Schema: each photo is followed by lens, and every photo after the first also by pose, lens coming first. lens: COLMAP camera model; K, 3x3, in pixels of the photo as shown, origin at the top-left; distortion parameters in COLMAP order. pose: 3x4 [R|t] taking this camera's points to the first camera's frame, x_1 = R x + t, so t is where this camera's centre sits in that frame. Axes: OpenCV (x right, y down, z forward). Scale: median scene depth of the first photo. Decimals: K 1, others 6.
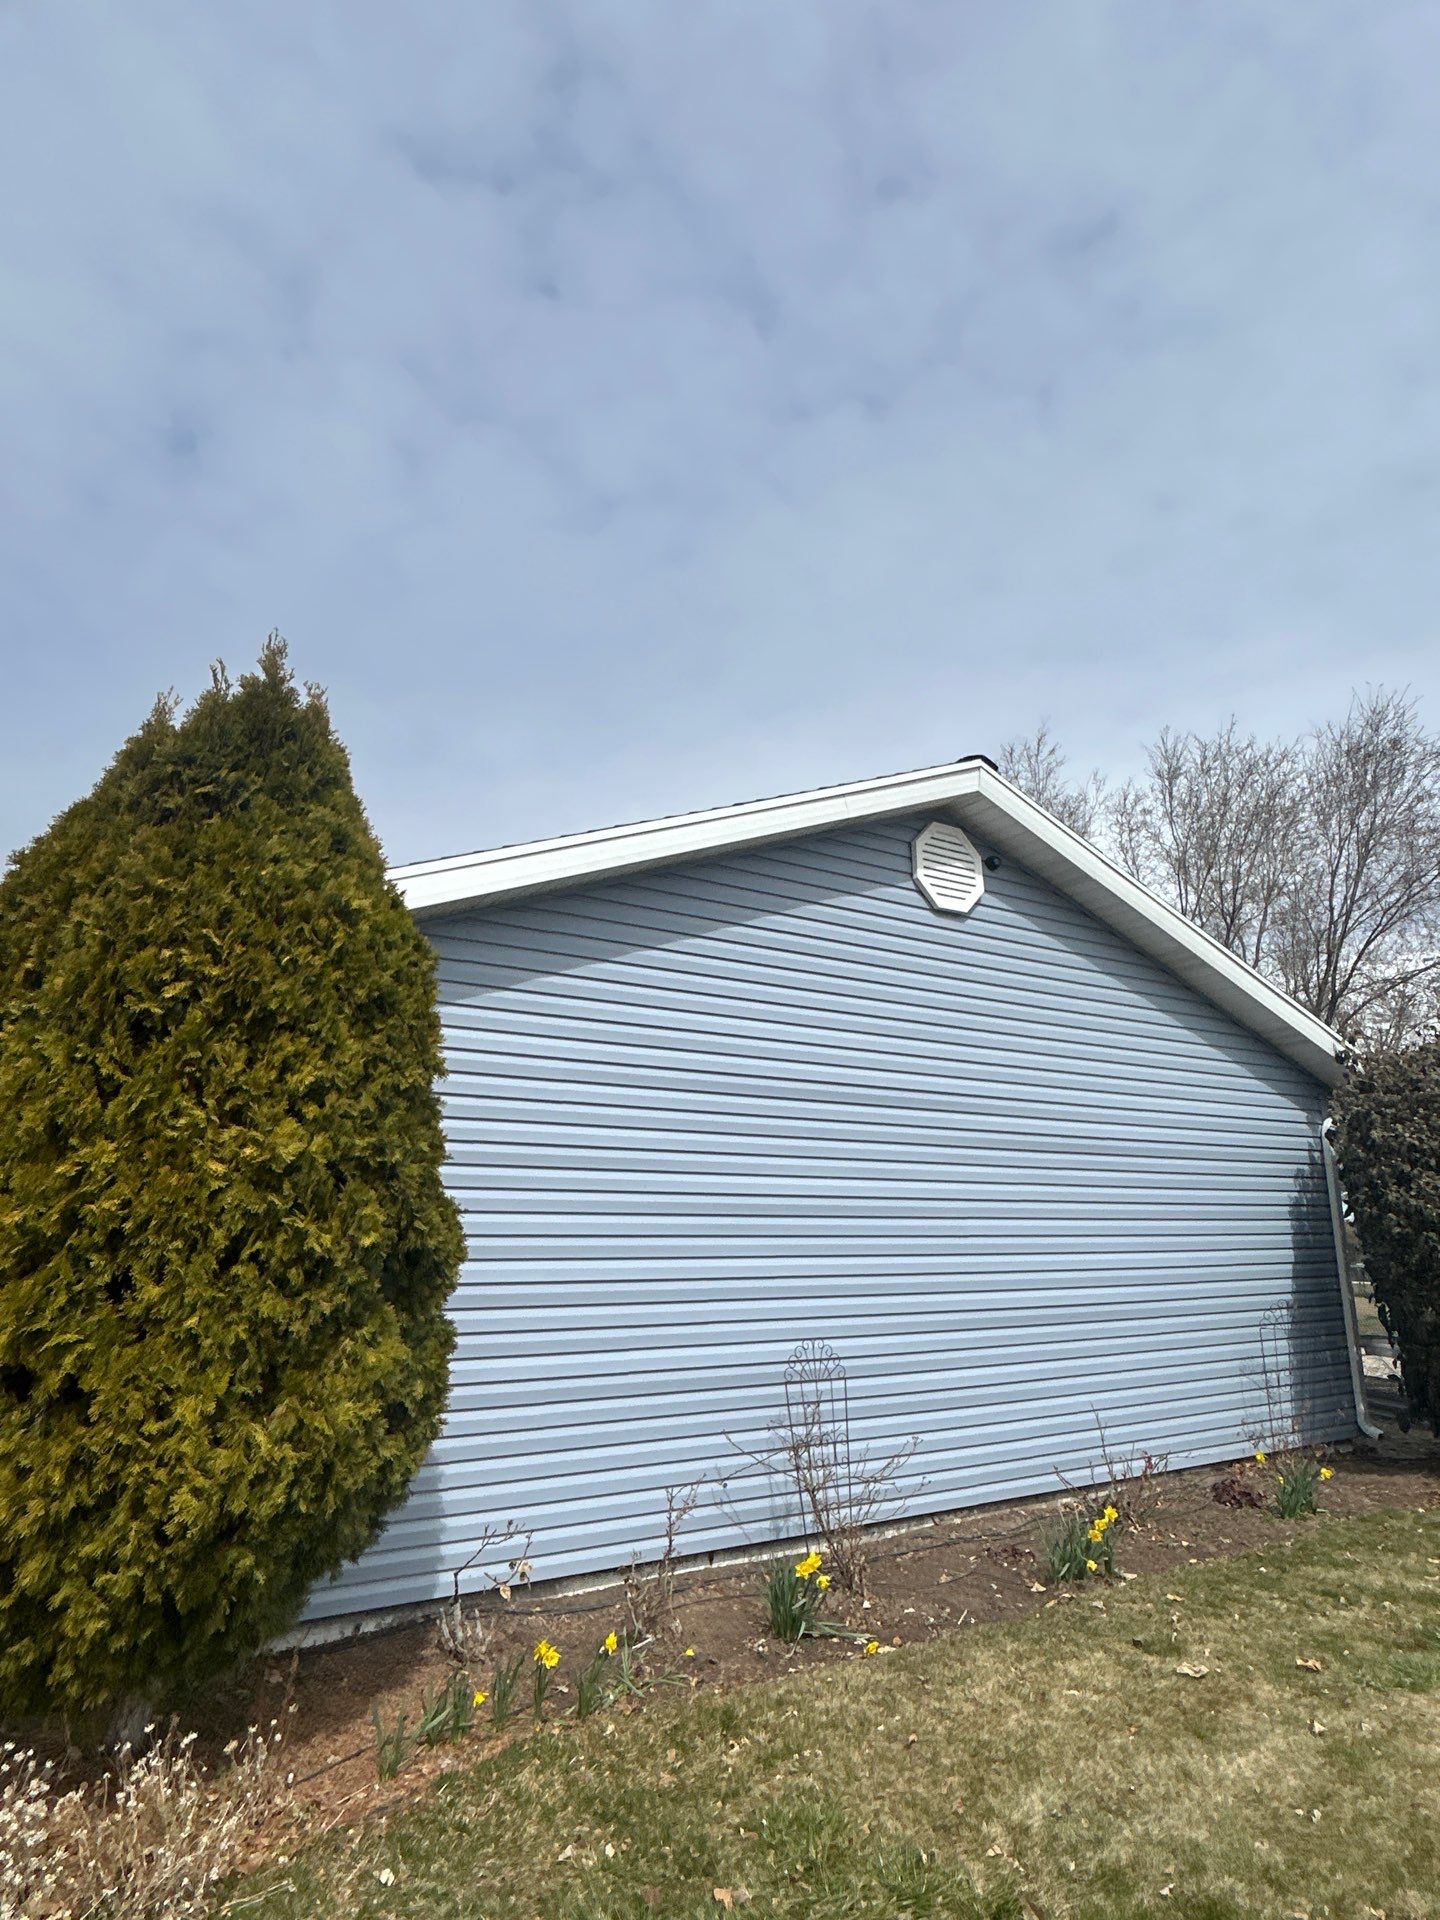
lens RADIAL K [[1090.6, 0, 750.5], [0, 1090.6, 954.8], [0, 0, 1]] dist [0.002278, 0.001162]
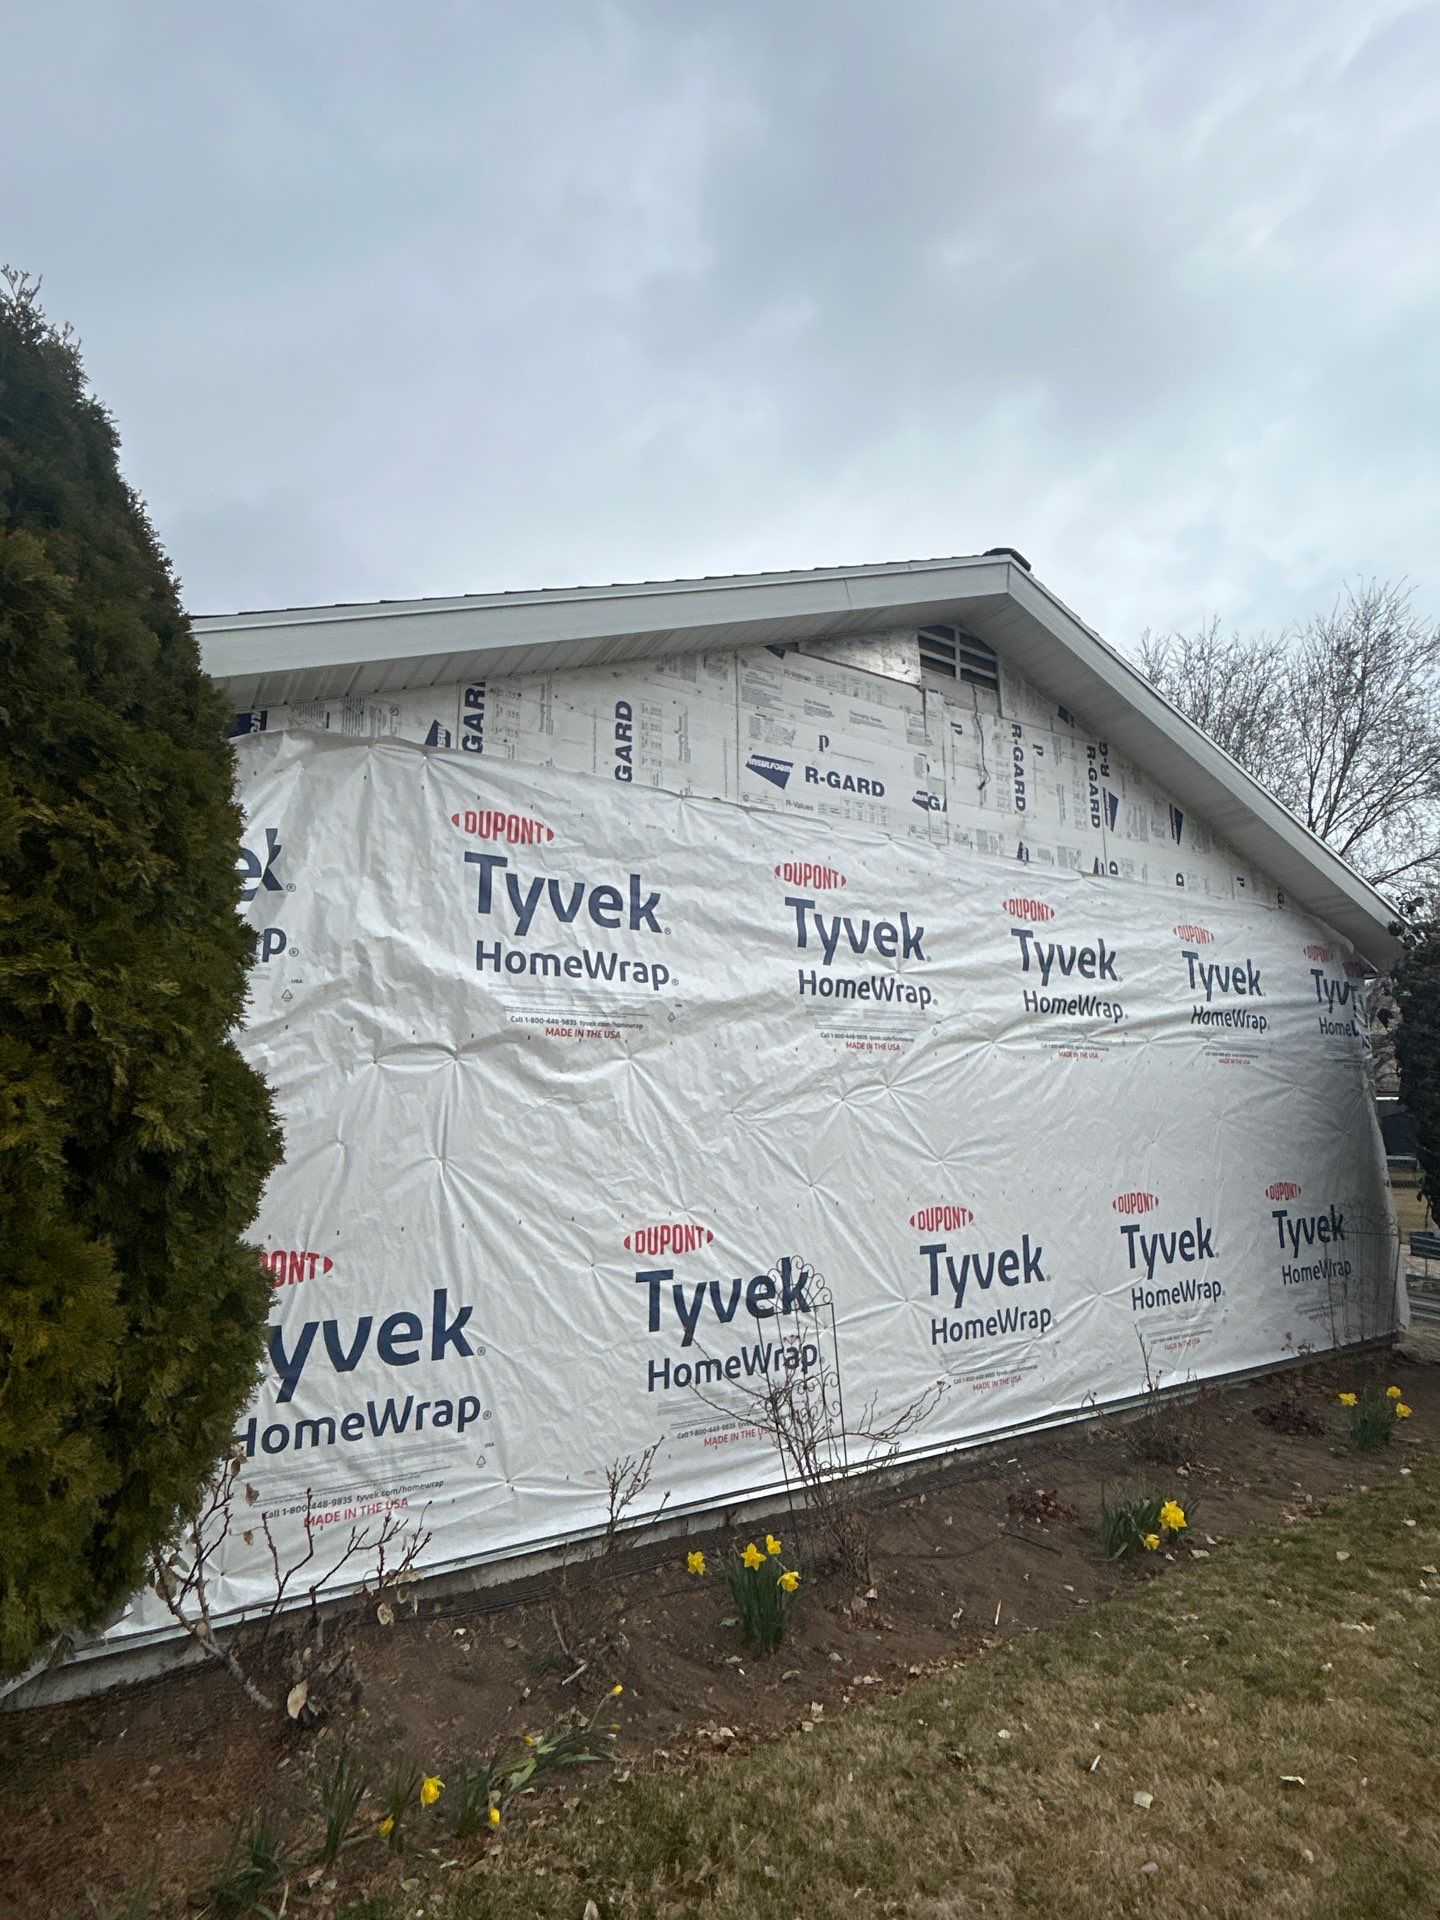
lens RADIAL K [[994.3, 0, 726.5], [0, 994.3, 954.0], [0, 0, 1]] dist [-0.010298, 0.004059]
pose [[0.999964, -0.004828, -0.006909, 0.000334], [0.005308, 0.997444, 0.071254, 0.024038], [0.006548, -0.071289, 0.997434, 0.083873]]
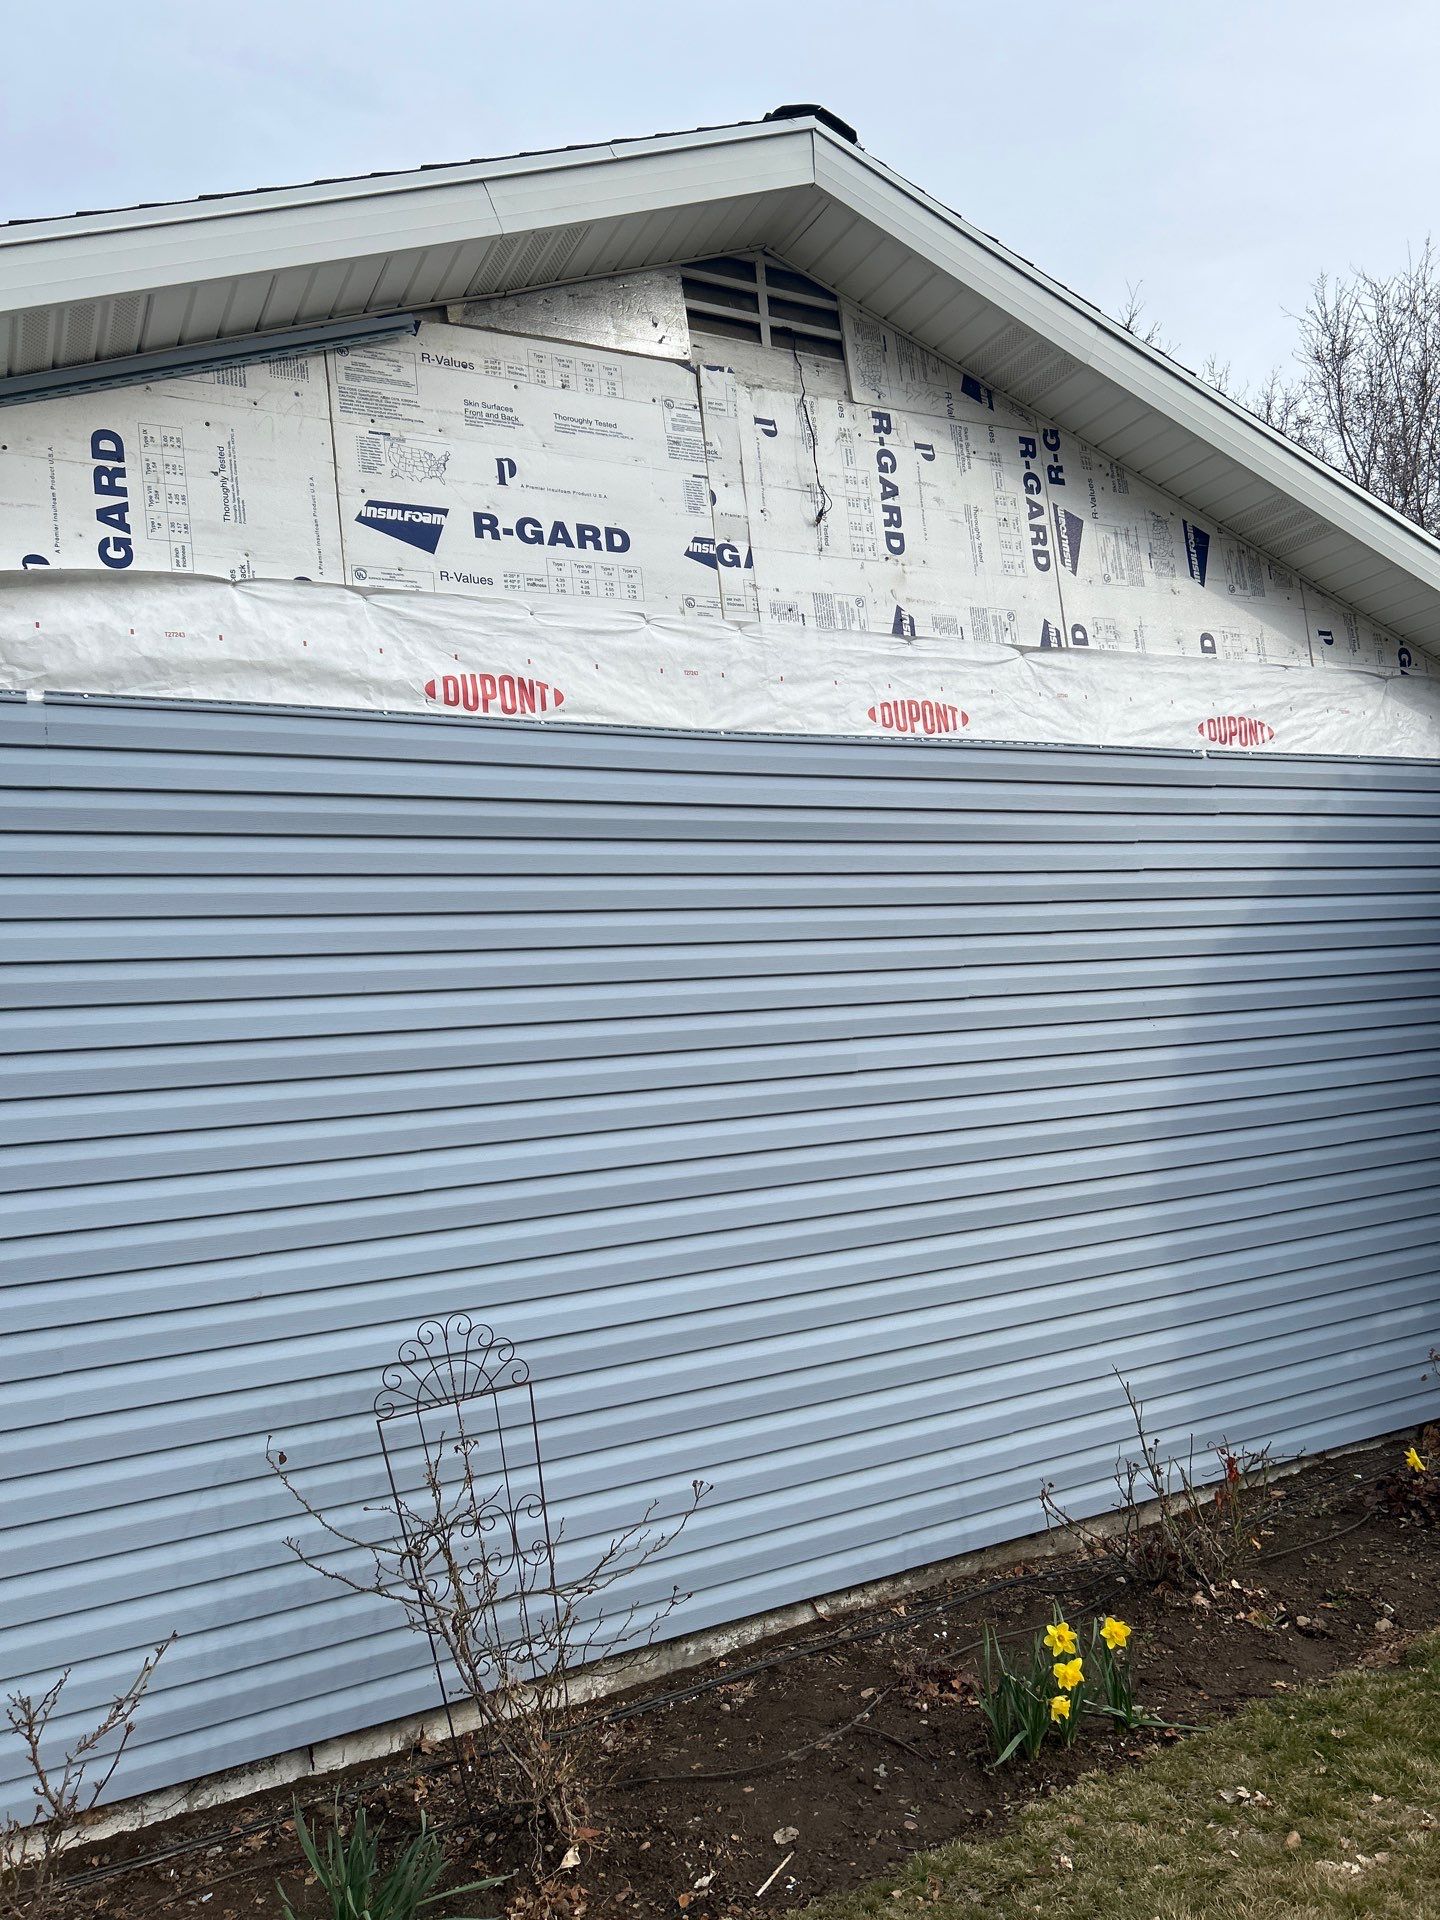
lens RADIAL K [[1420.8, 0, 740.4], [0, 1420.8, 935.2], [0, 0, 1]] dist [0.021284, -0.020121]
pose [[0.993045, -0.097701, -0.065699, 0.066865], [0.105477, 0.986183, 0.127739, 0.034860], [0.052311, -0.133781, 0.989629, 0.115650]]
